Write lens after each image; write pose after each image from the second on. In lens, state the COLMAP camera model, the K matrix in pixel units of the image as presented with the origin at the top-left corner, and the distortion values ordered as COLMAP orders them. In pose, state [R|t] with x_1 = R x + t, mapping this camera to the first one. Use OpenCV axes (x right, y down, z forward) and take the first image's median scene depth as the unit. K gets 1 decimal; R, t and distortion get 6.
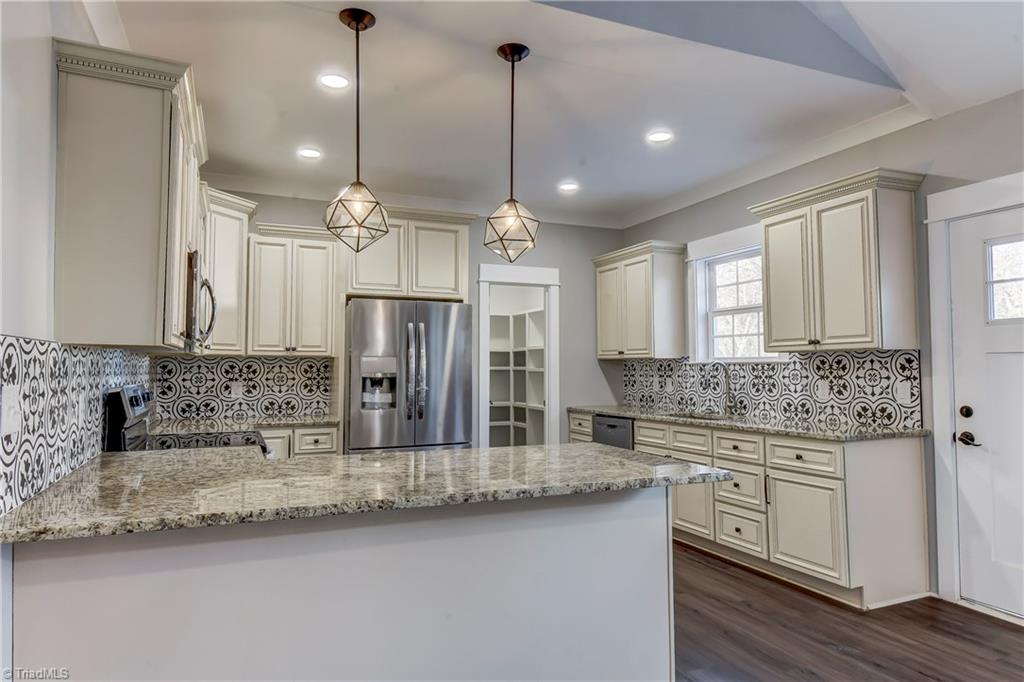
lens RADIAL K [[644.1, 0, 548.2], [0, 644.1, 340.4], [0, 0, 1]] dist [0.017693, 0.002550]
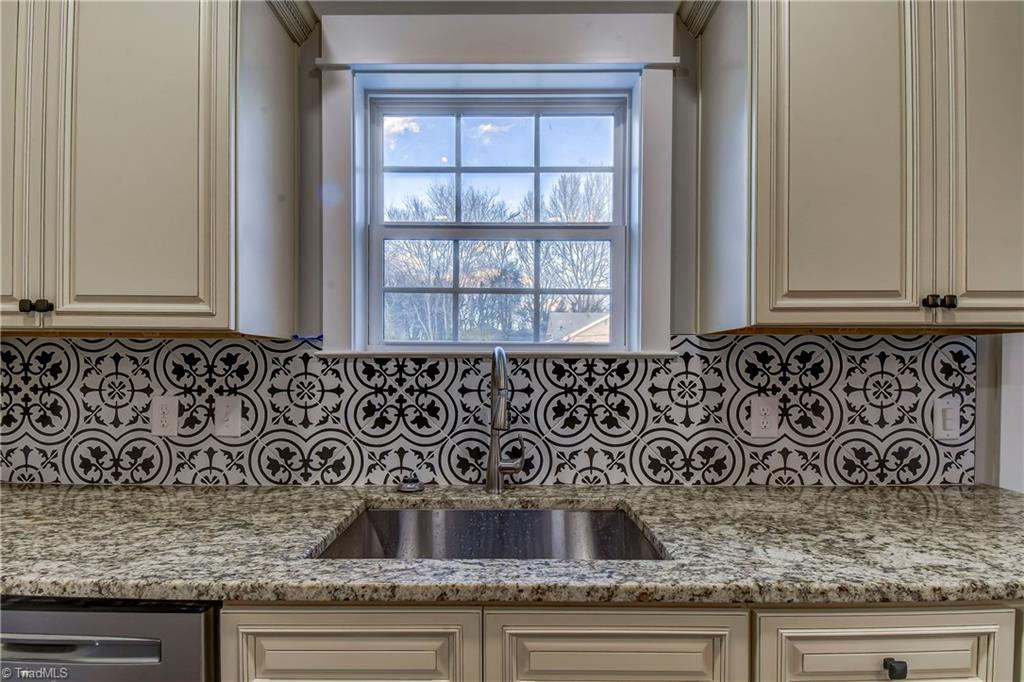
lens RADIAL K [[461.2, 0, 508.5], [0, 461.2, 369.0], [0, 0, 1]] dist [0.020744, -0.017778]
pose [[0.461102, 0.007150, 0.887318, 0.046226], [-0.043543, 0.998945, 0.014578, 0.042838], [-0.886278, -0.045358, 0.460927, 0.951602]]
